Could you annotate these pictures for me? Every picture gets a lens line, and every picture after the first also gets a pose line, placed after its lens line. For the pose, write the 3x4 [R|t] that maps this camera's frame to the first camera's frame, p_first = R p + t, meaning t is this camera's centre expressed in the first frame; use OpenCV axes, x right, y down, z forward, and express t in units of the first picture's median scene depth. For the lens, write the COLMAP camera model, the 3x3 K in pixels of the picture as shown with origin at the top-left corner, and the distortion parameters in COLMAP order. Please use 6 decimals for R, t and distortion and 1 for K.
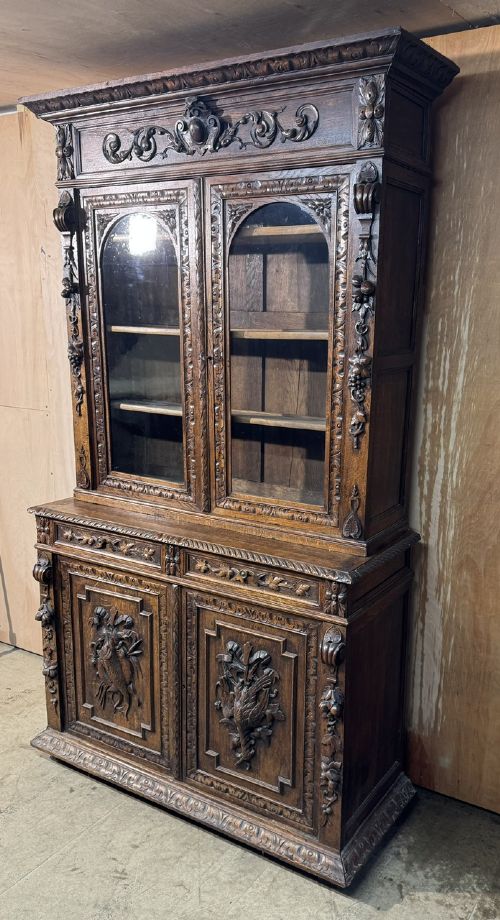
lens RADIAL K [[726.9, 0, 300.1], [0, 726.9, 499.0], [0, 0, 1]] dist [0.120933, -0.198799]
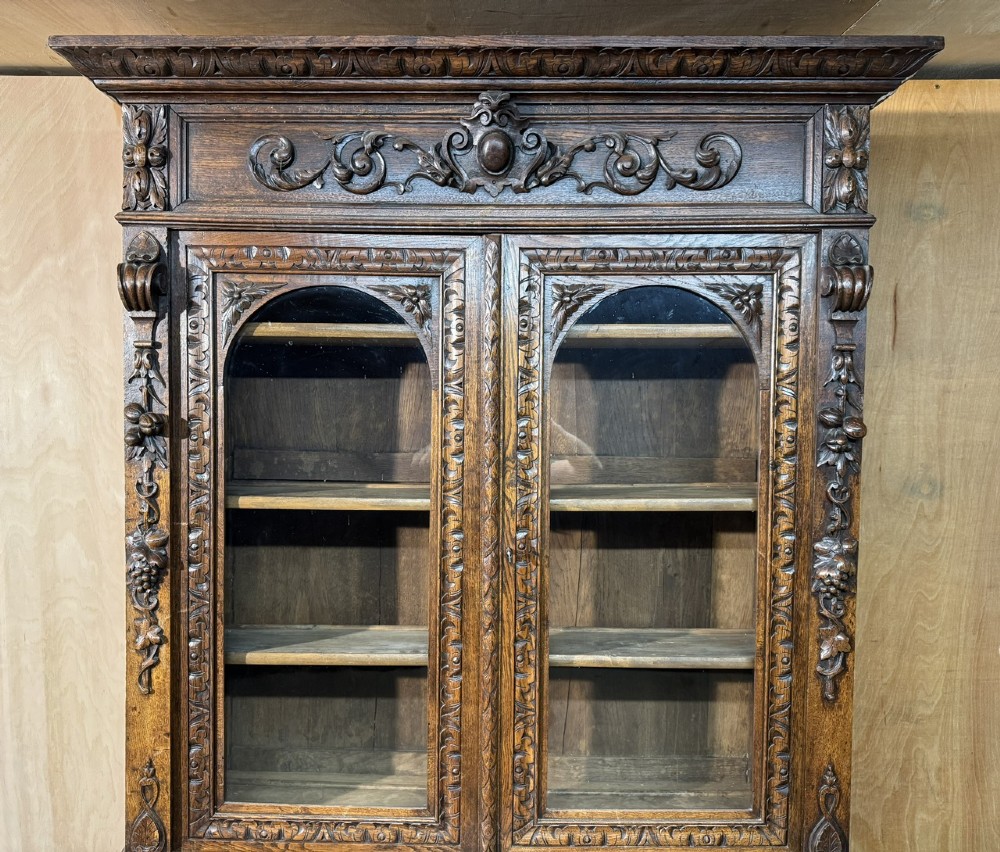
lens RADIAL K [[799.1, 0, 489.5], [0, 799.1, 435.3], [0, 0, 1]] dist [0.071149, -0.102099]
pose [[0.864758, -0.030055, 0.501289, -0.403584], [0.131214, 0.977054, -0.167772, -0.175190], [-0.484744, 0.210858, 0.848859, 0.488701]]
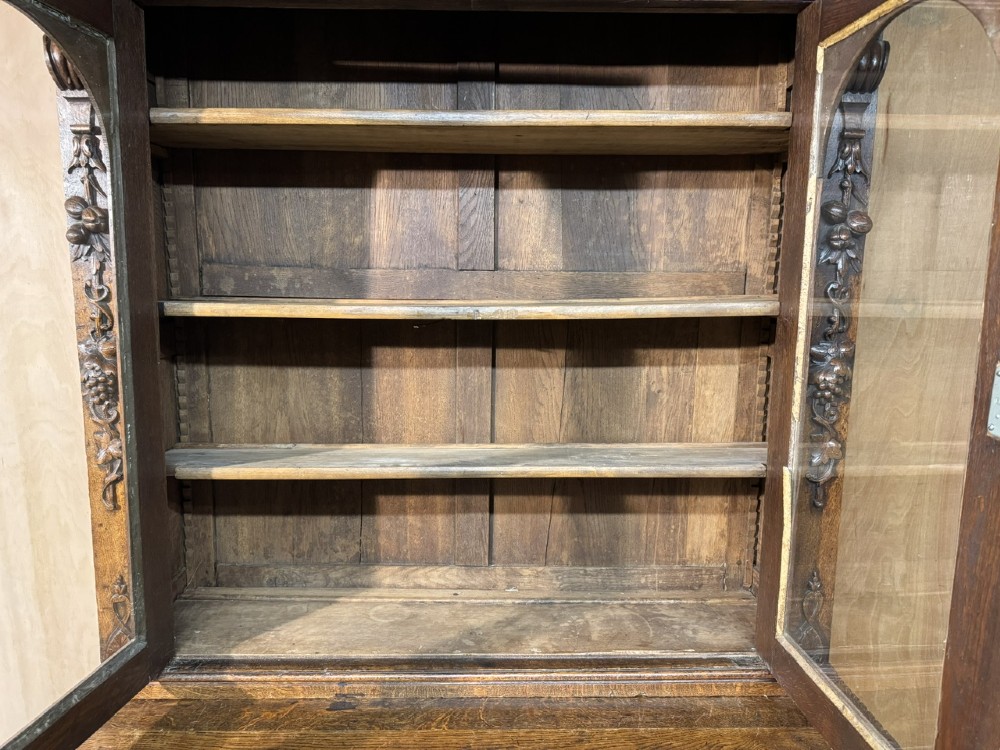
lens RADIAL K [[704.0, 0, 499.2], [0, 704.0, 379.5], [0, 0, 1]] dist [0.081622, -0.108240]
pose [[0.849181, -0.089010, 0.520547, -0.355046], [0.140110, 0.988343, -0.059565, -0.146675], [-0.509177, 0.123515, 0.851753, 0.573008]]
